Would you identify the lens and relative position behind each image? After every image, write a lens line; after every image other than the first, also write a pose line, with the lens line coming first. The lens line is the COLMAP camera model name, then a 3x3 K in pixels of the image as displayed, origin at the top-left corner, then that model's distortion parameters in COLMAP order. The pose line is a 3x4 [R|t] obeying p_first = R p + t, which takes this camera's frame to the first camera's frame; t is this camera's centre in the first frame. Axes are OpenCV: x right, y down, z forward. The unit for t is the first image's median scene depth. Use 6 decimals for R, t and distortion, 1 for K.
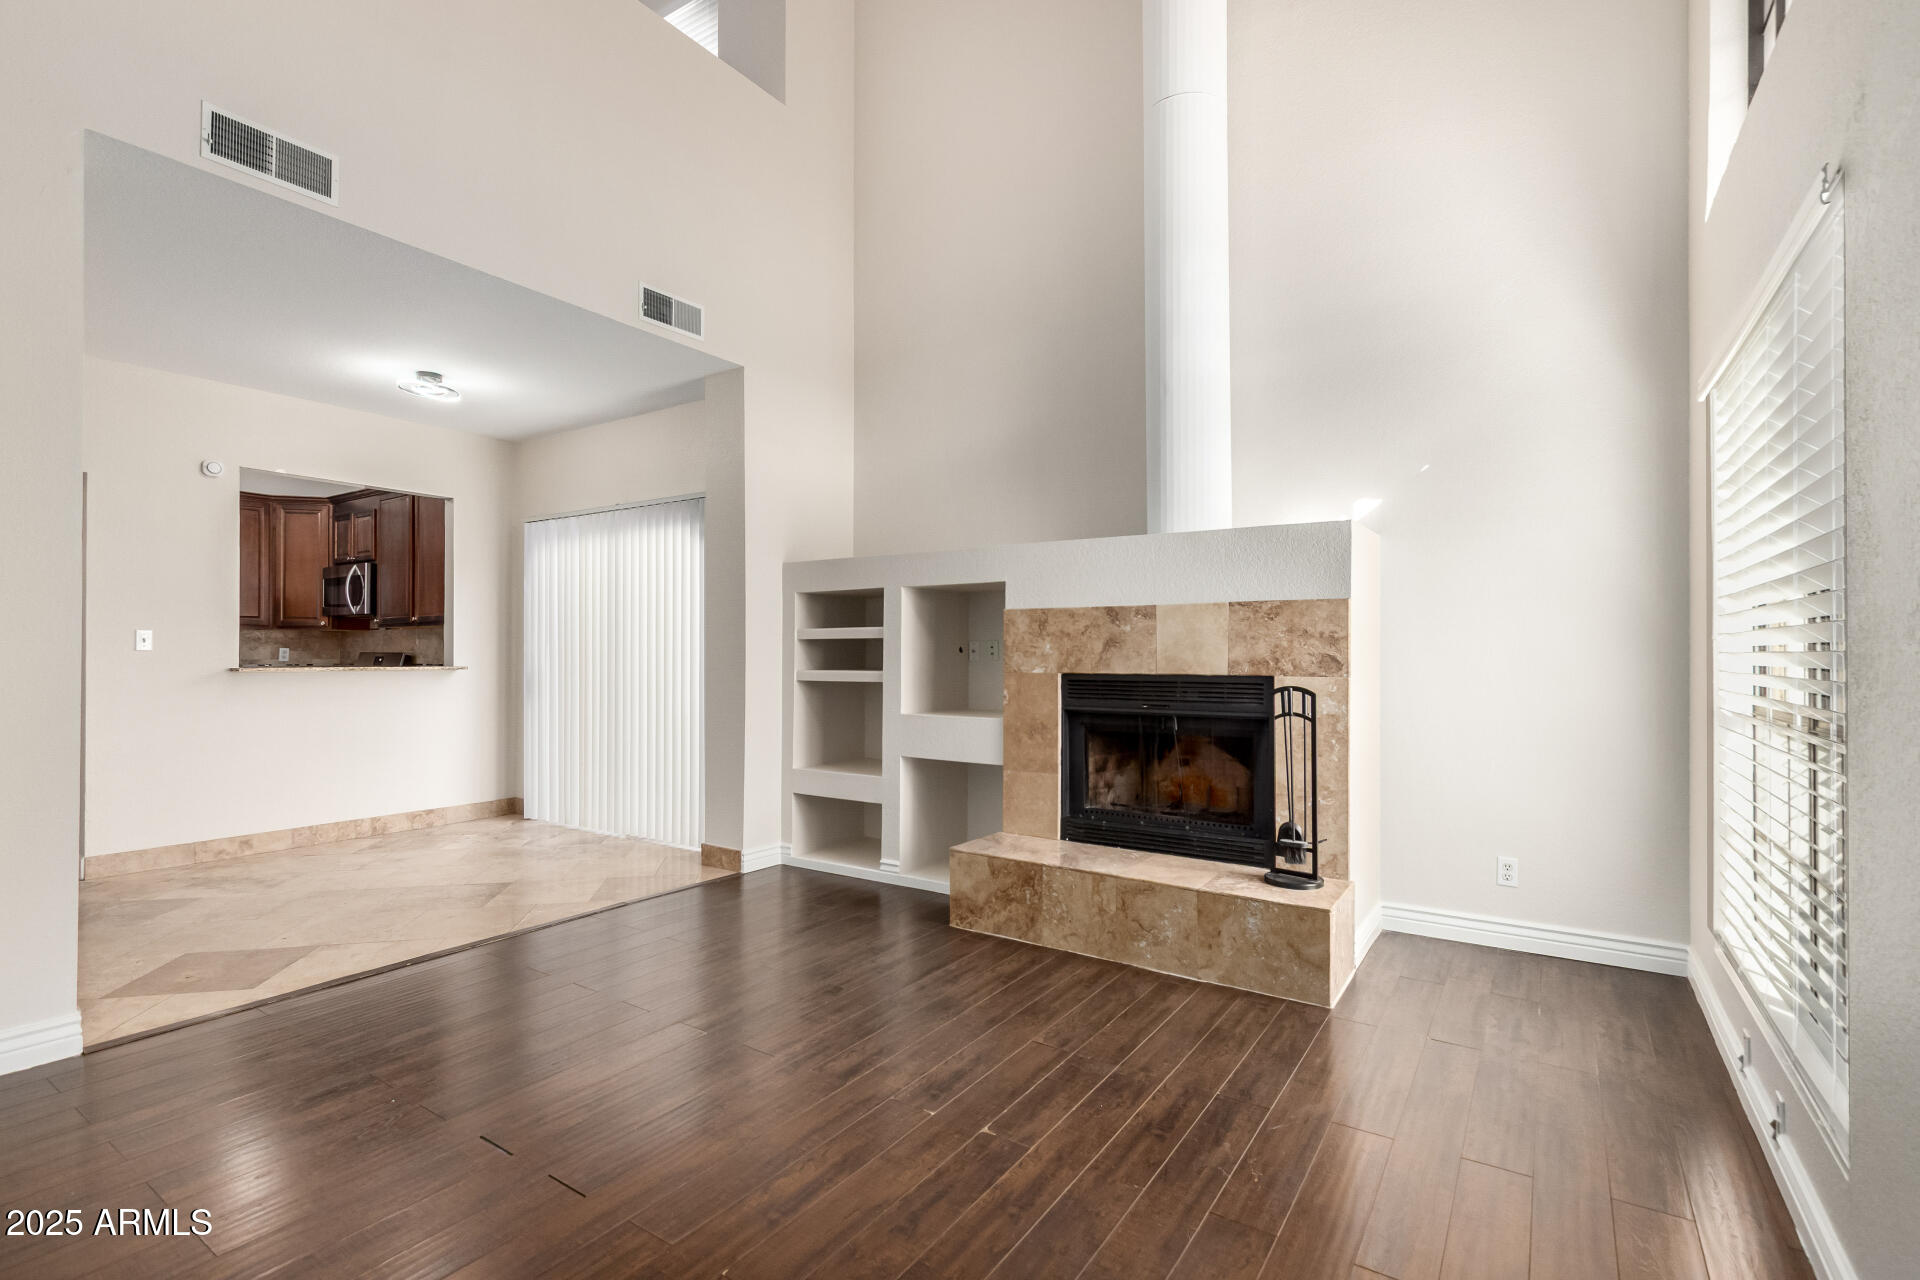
lens RADIAL K [[883.1, 0, 964.4], [0, 883.1, 641.7], [0, 0, 1]] dist [0.012012, -0.005679]
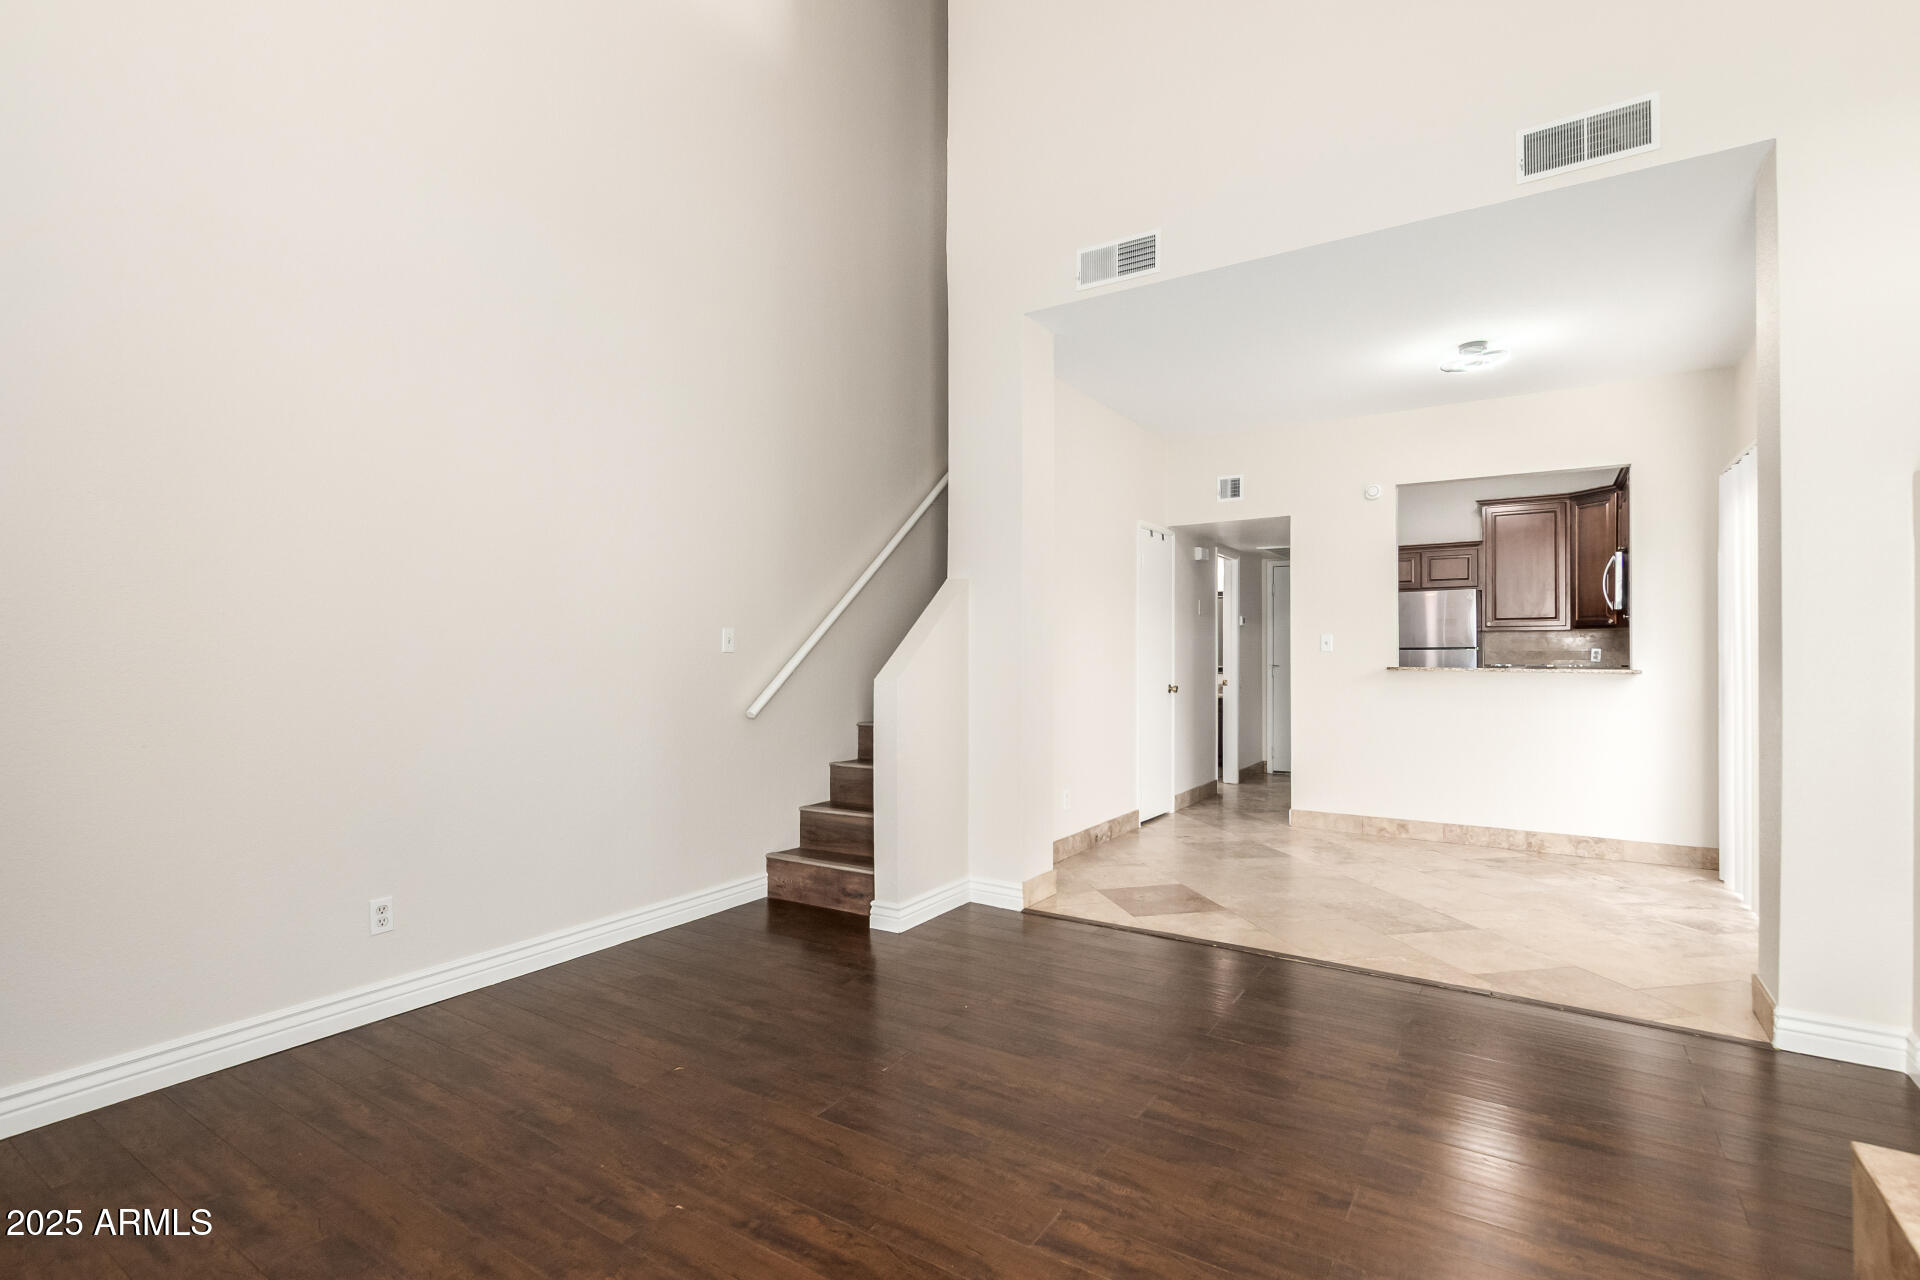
lens RADIAL K [[883.1, 0, 950.9], [0, 883.1, 645.3], [0, 0, 1]] dist [0.012012, -0.005679]
pose [[0.005984, -0.010203, -0.999930, 0.355687], [0.014431, 0.999845, -0.010116, 0.007863], [0.999878, -0.014369, 0.006130, 0.557878]]
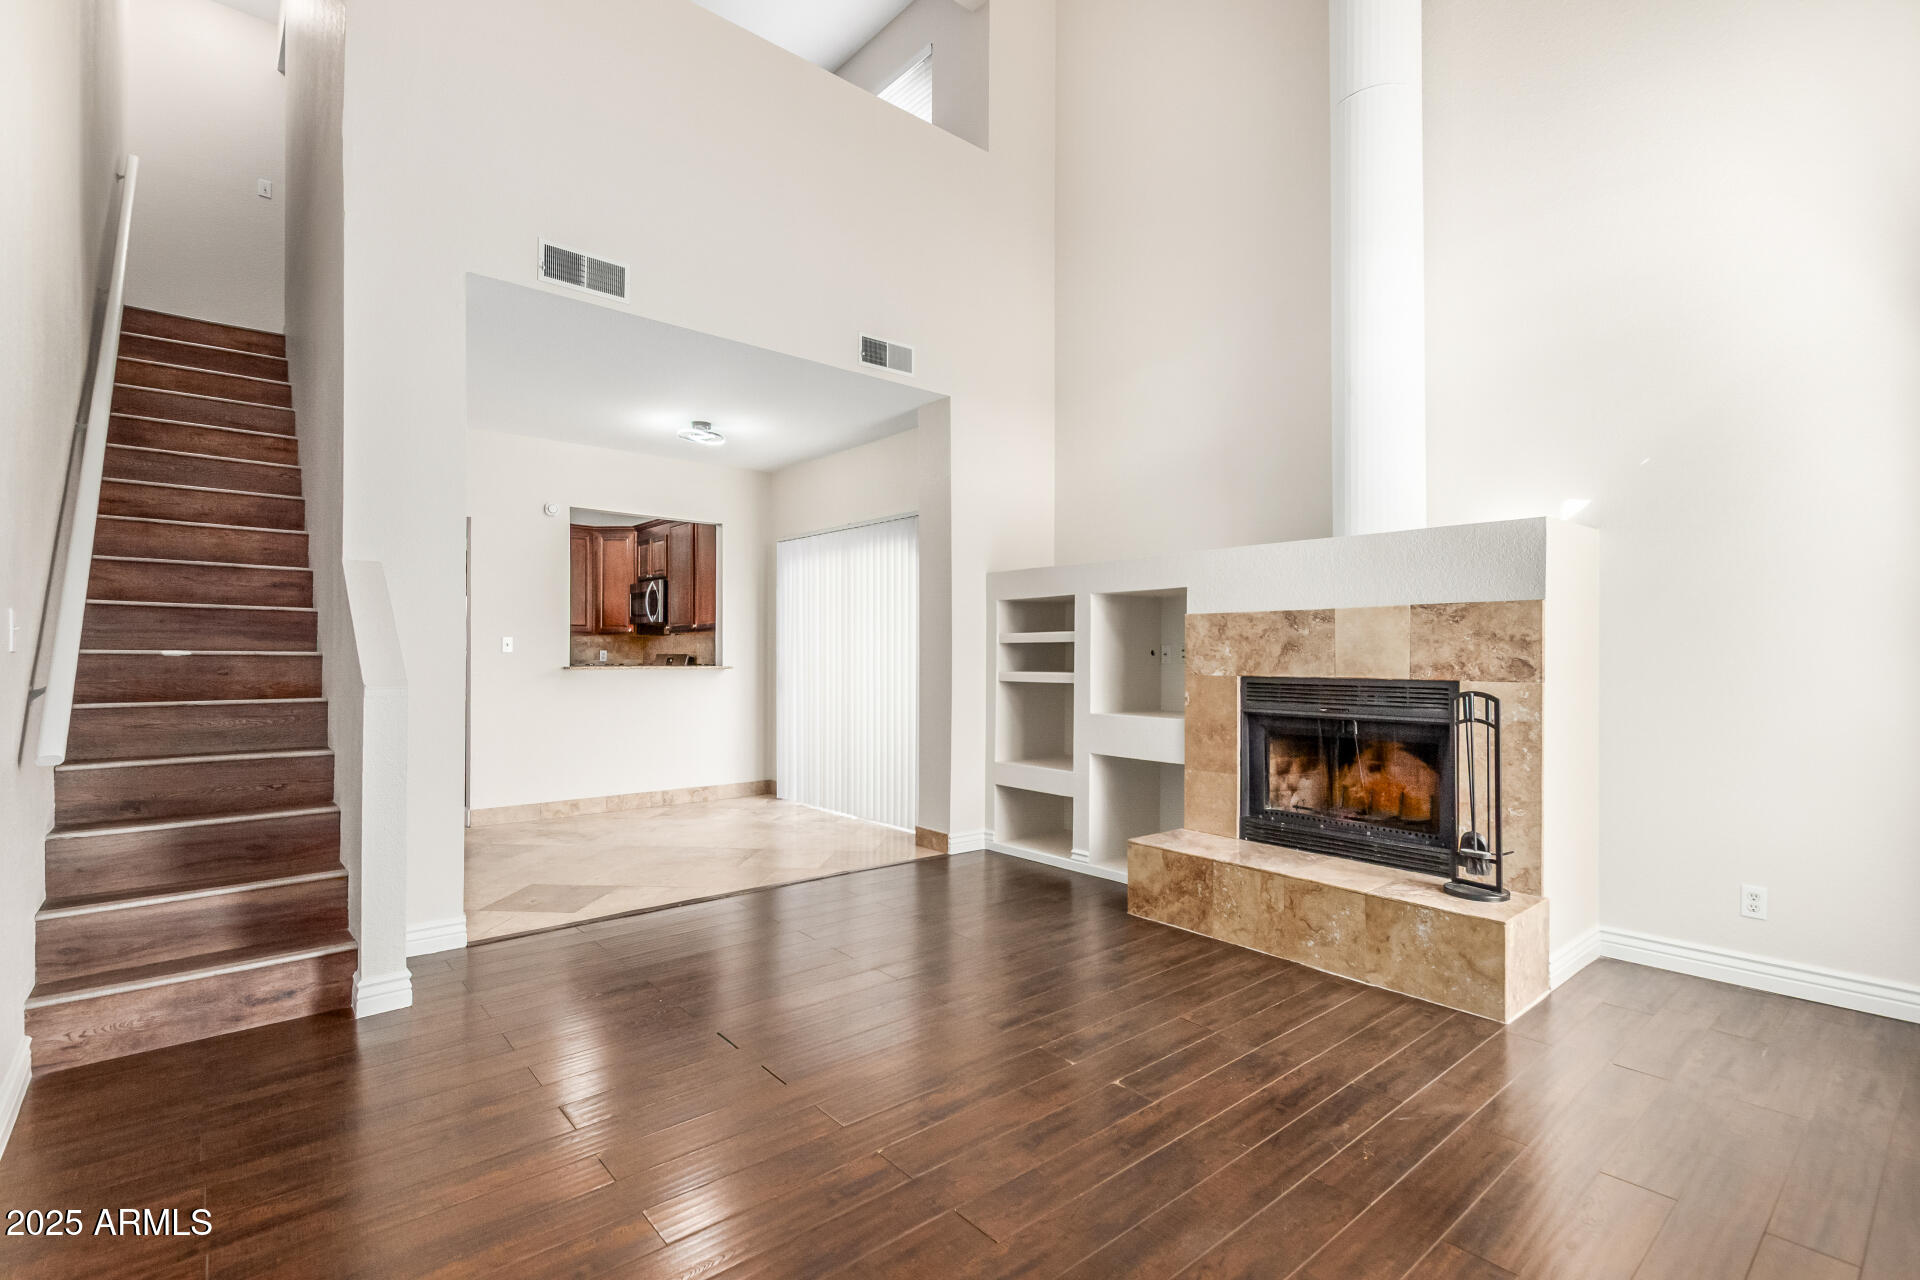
lens RADIAL K [[883.1, 0, 959.5], [0, 883.1, 645.8], [0, 0, 1]] dist [0.012012, -0.005679]
pose [[0.961529, -0.001070, -0.274700, 0.076082], [0.001698, 0.999996, 0.002048, -0.002066], [0.274696, -0.002436, 0.961528, -0.070328]]
